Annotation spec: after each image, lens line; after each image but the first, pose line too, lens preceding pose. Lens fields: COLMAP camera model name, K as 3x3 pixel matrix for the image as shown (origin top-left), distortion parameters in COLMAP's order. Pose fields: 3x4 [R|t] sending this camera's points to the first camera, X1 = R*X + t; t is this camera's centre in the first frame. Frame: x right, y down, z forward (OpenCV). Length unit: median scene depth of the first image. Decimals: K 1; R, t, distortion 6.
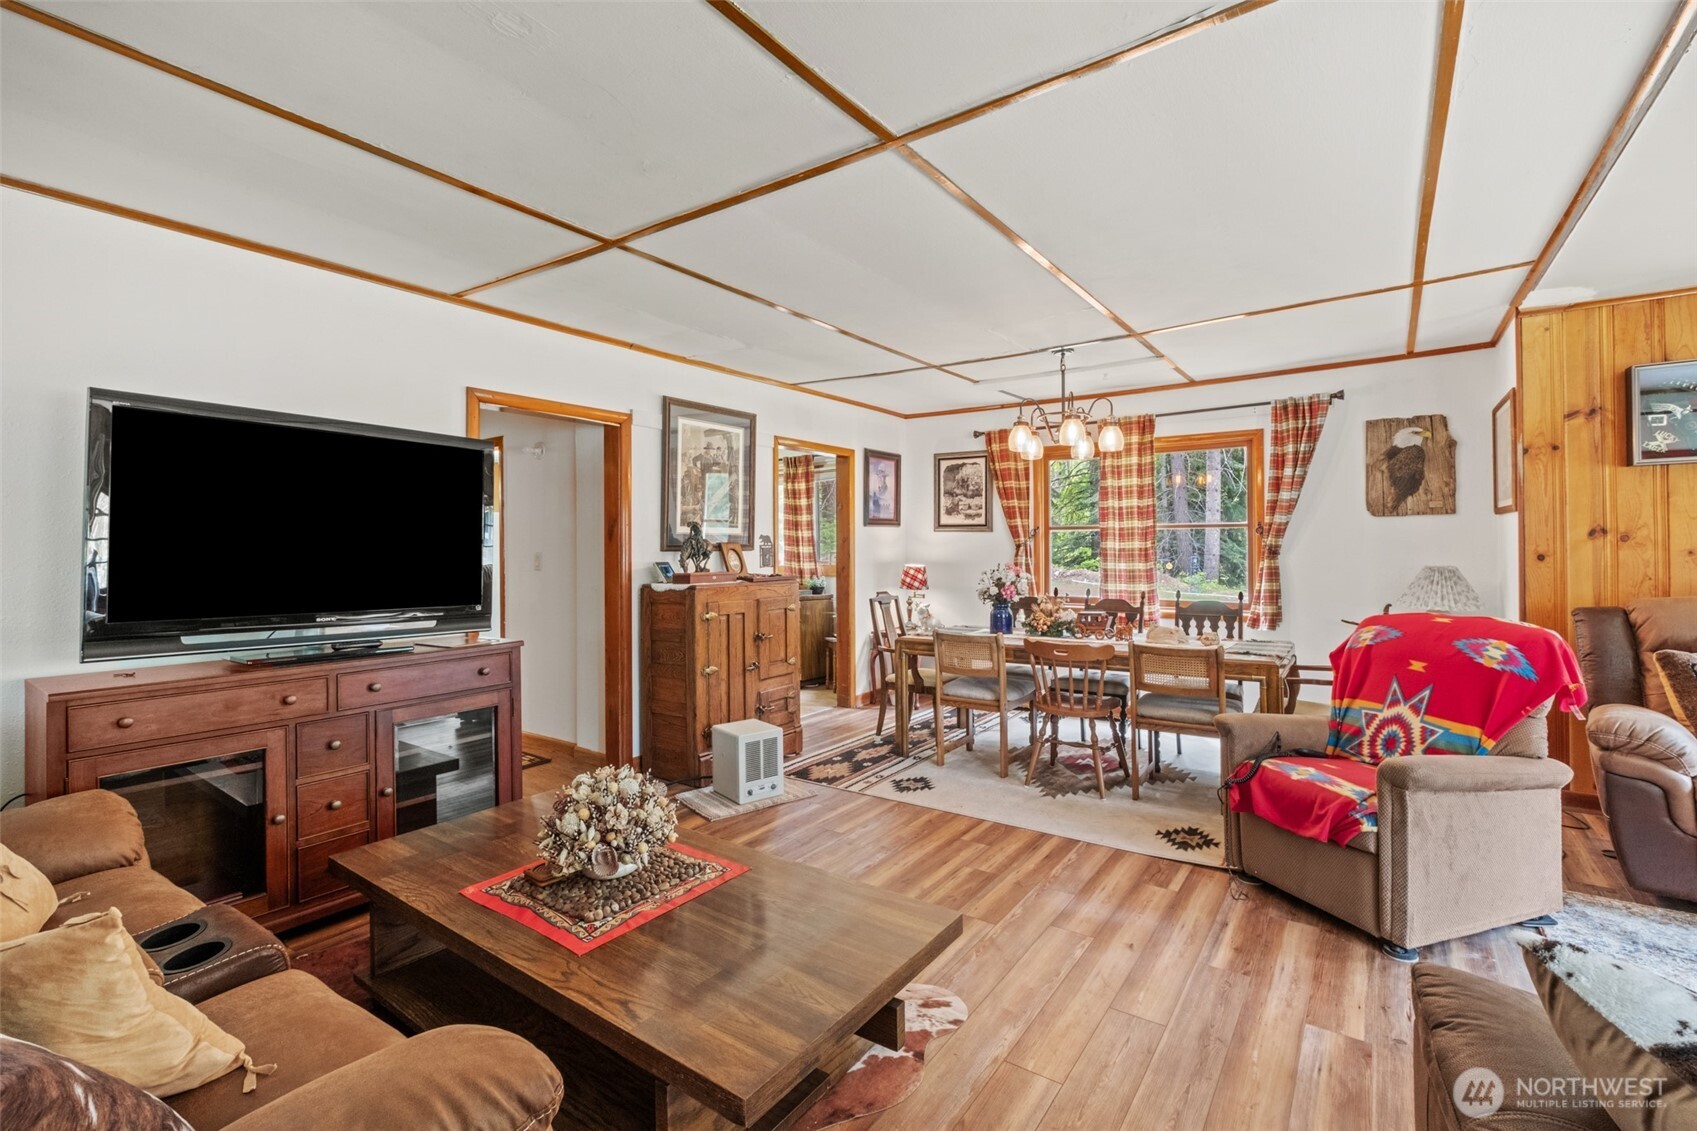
lens RADIAL K [[742.6, 0, 856.0], [0, 742.6, 541.3], [0, 0, 1]] dist [-0.003677, -0.000155]
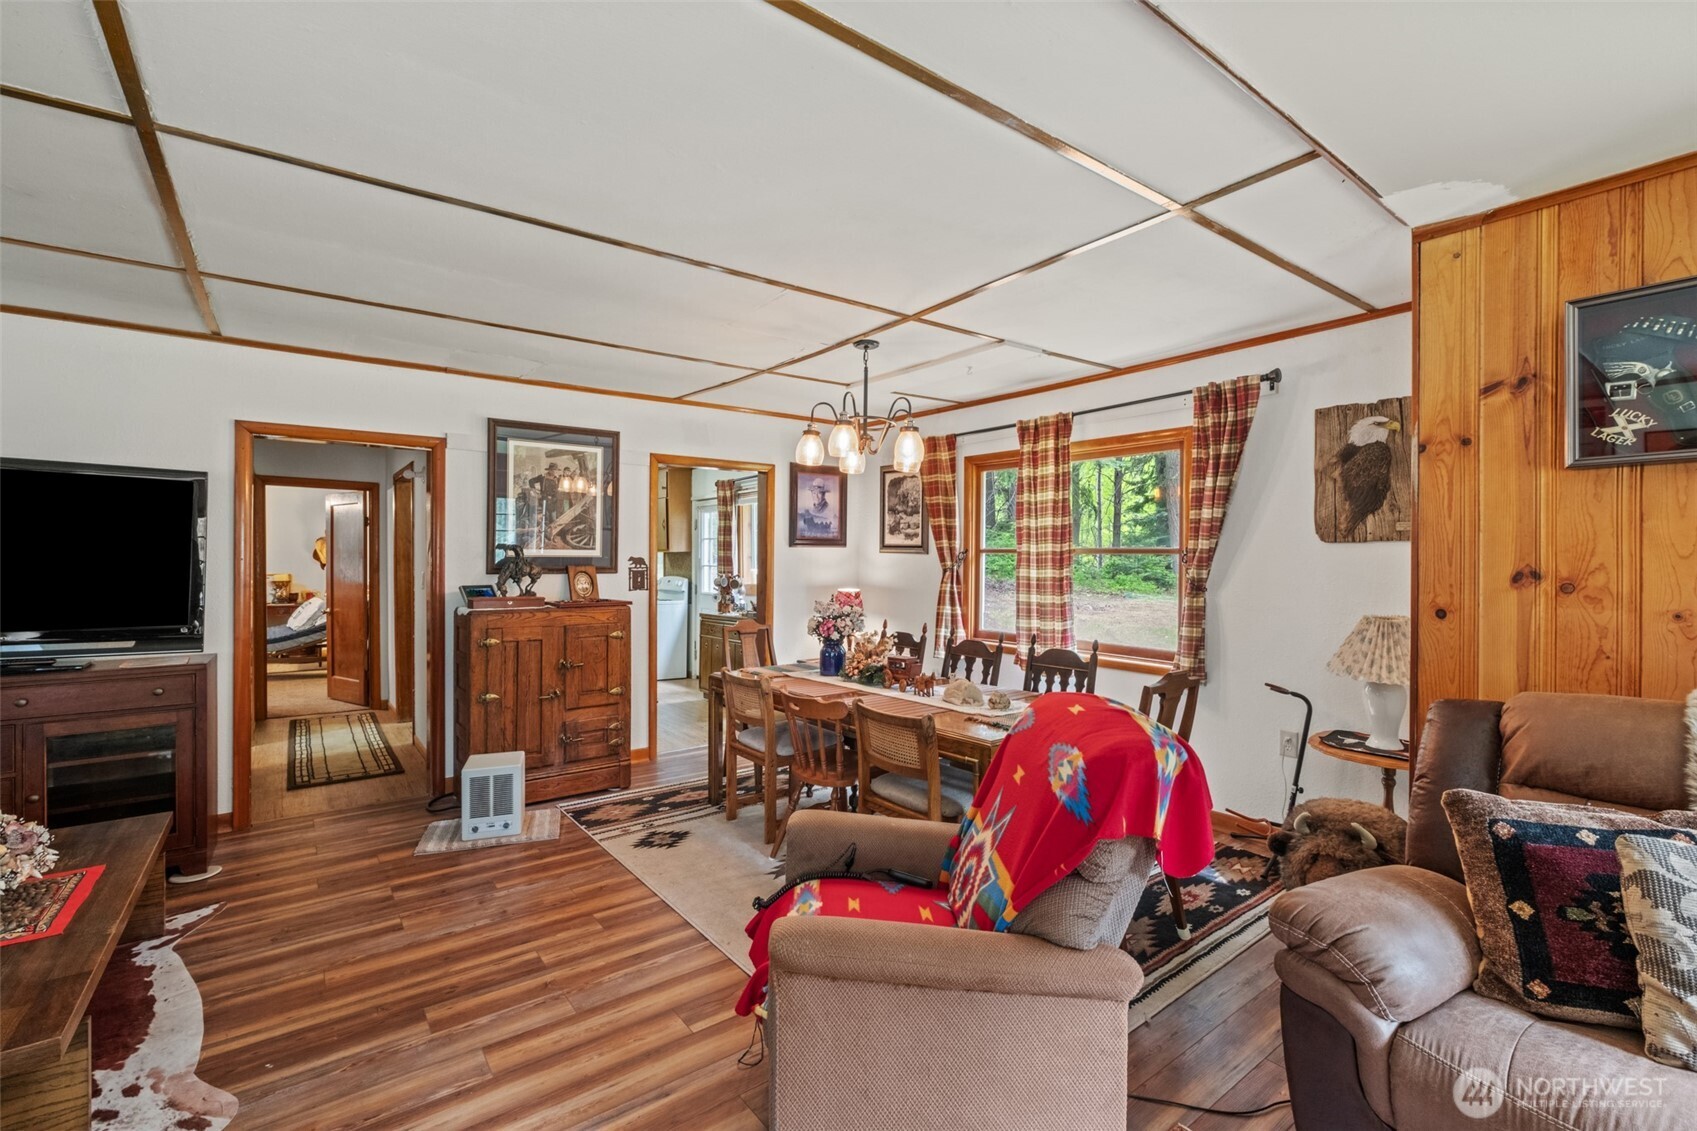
lens RADIAL K [[742.6, 0, 850.8], [0, 742.6, 561.2], [0, 0, 1]] dist [-0.003677, -0.000155]
pose [[0.956092, 0.012555, -0.292798, 0.594208], [-0.008770, 0.999860, 0.014233, -0.027044], [0.292936, -0.011040, 0.956068, 0.224311]]
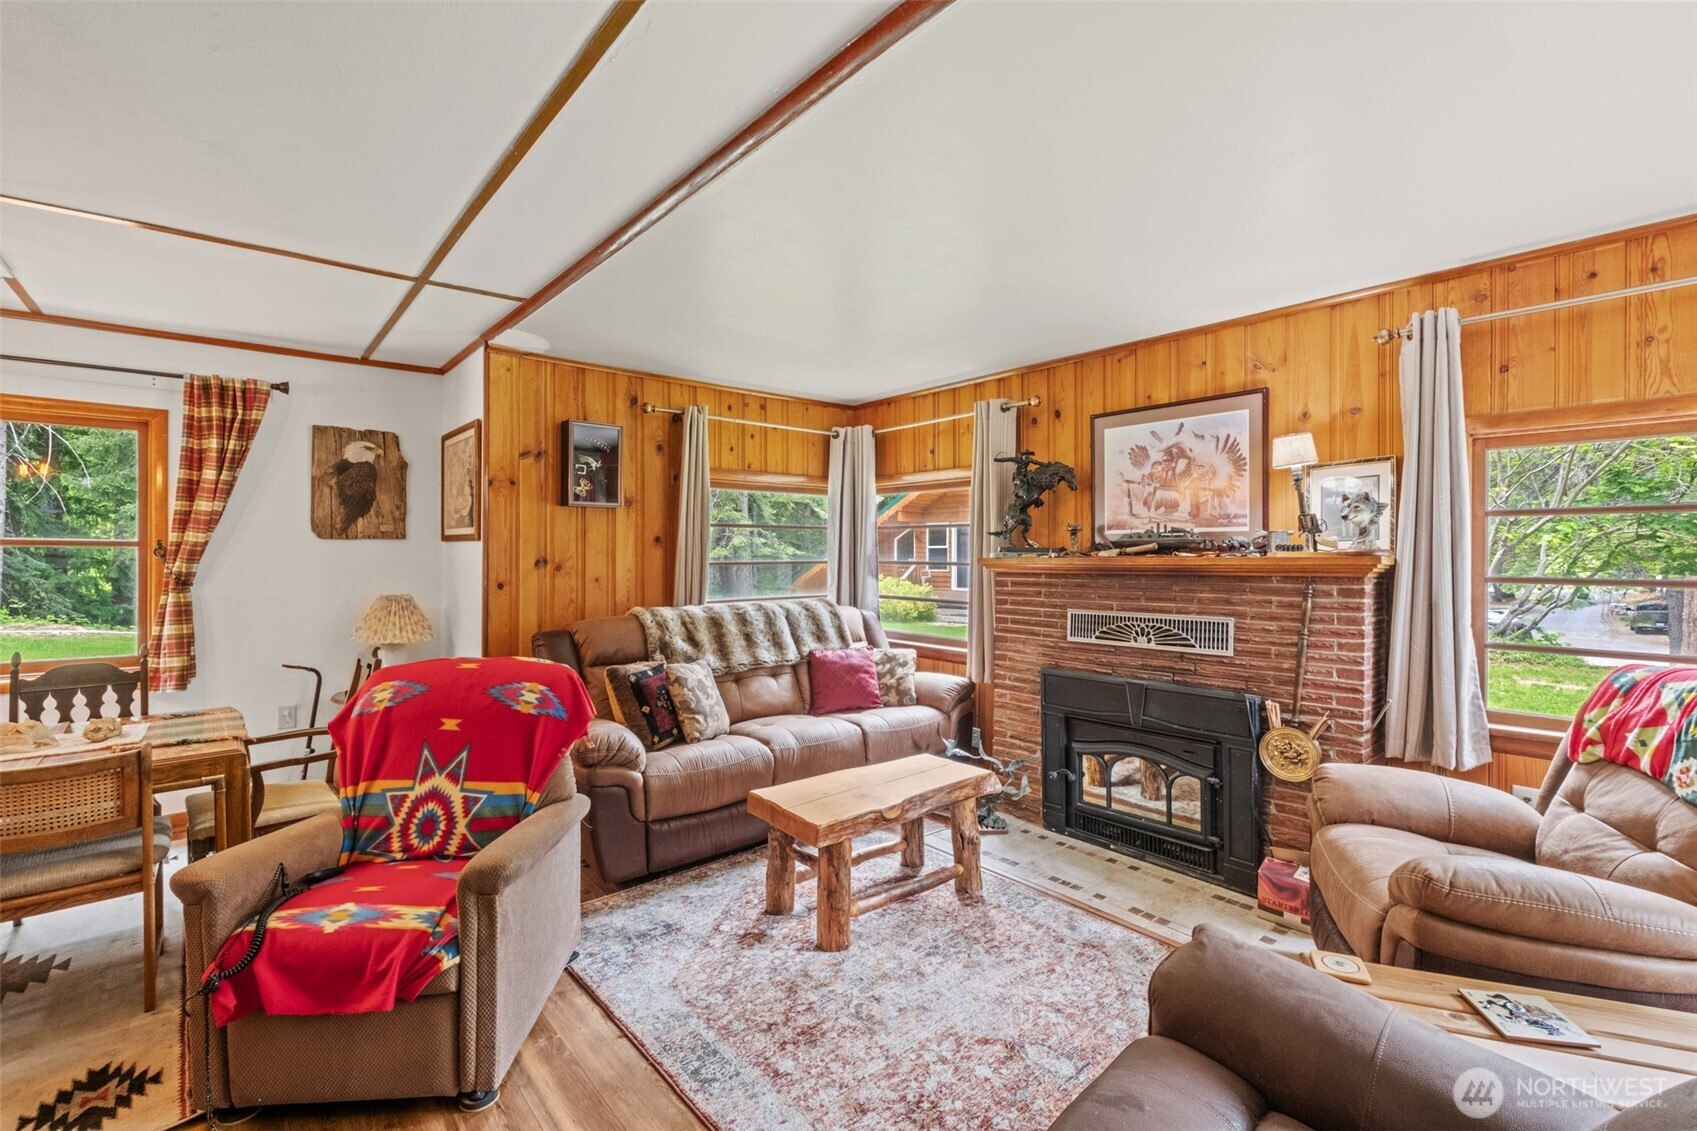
lens RADIAL K [[742.6, 0, 841.8], [0, 742.6, 556.1], [0, 0, 1]] dist [-0.003677, -0.000155]
pose [[0.252010, 0.009241, 0.967681, 0.031741], [-0.011335, 0.999914, -0.006597, -0.018375], [-0.967658, -0.009306, 0.252093, 0.257927]]
